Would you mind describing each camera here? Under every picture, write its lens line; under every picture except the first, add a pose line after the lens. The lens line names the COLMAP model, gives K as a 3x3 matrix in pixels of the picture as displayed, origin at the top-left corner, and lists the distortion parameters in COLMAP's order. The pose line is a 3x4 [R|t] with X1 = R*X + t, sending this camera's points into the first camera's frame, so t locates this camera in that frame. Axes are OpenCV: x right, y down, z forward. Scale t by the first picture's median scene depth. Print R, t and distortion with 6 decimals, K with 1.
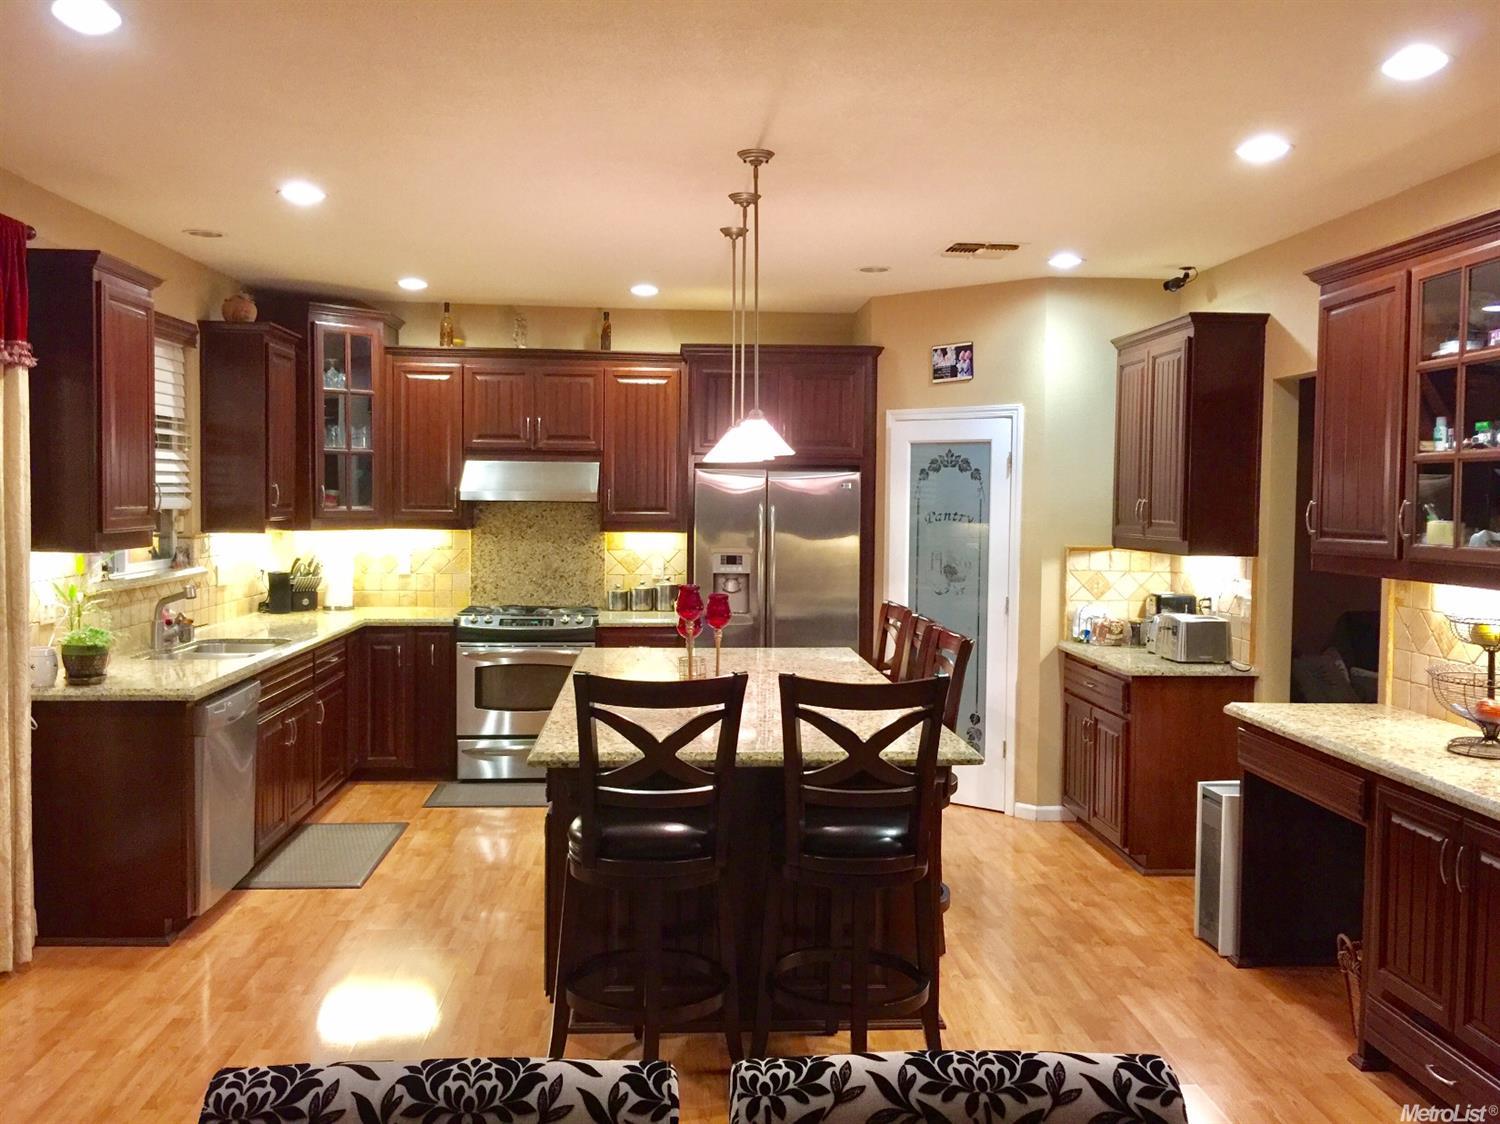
lens RADIAL K [[1281.9, 0, 750.0], [0, 1281.9, 562.0], [0, 0, 1]] dist [0.079045, -0.138288]
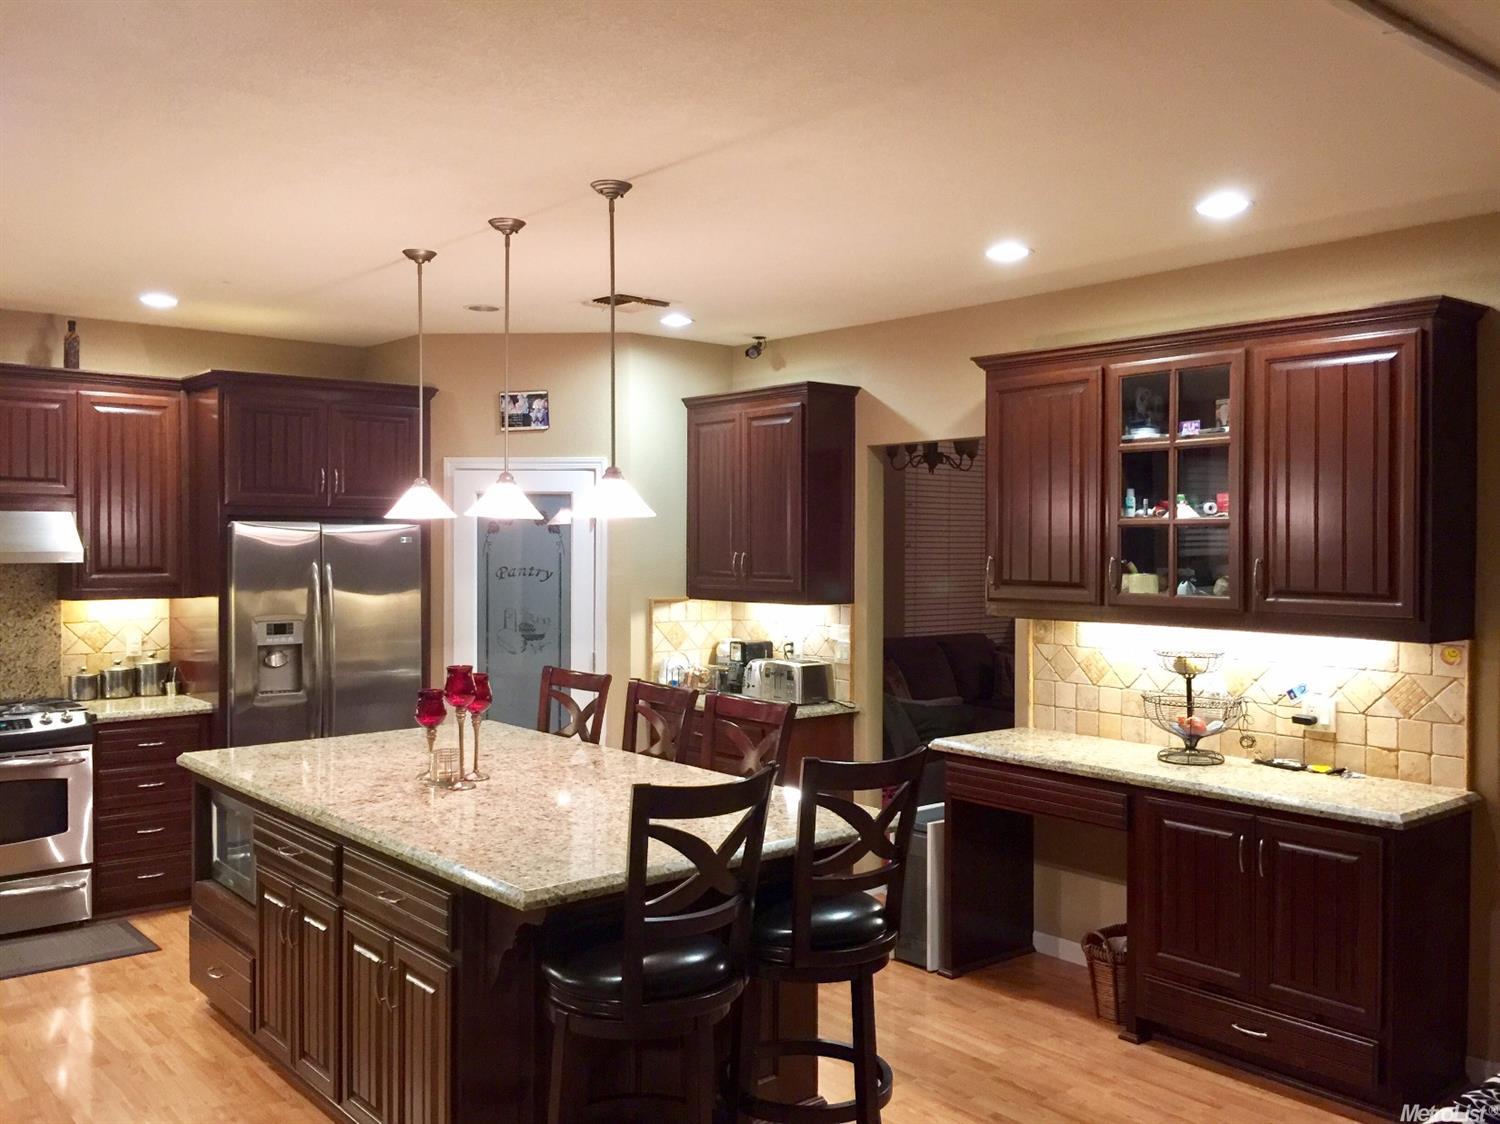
lens RADIAL K [[1281.9, 0, 750.0], [0, 1281.9, 562.0], [0, 0, 1]] dist [0.079045, -0.138288]
pose [[0.806637, -0.019804, 0.590716, -0.286493], [0.036953, 0.999173, -0.016963, -0.021283], [-0.589891, 0.035511, 0.806701, 0.140562]]
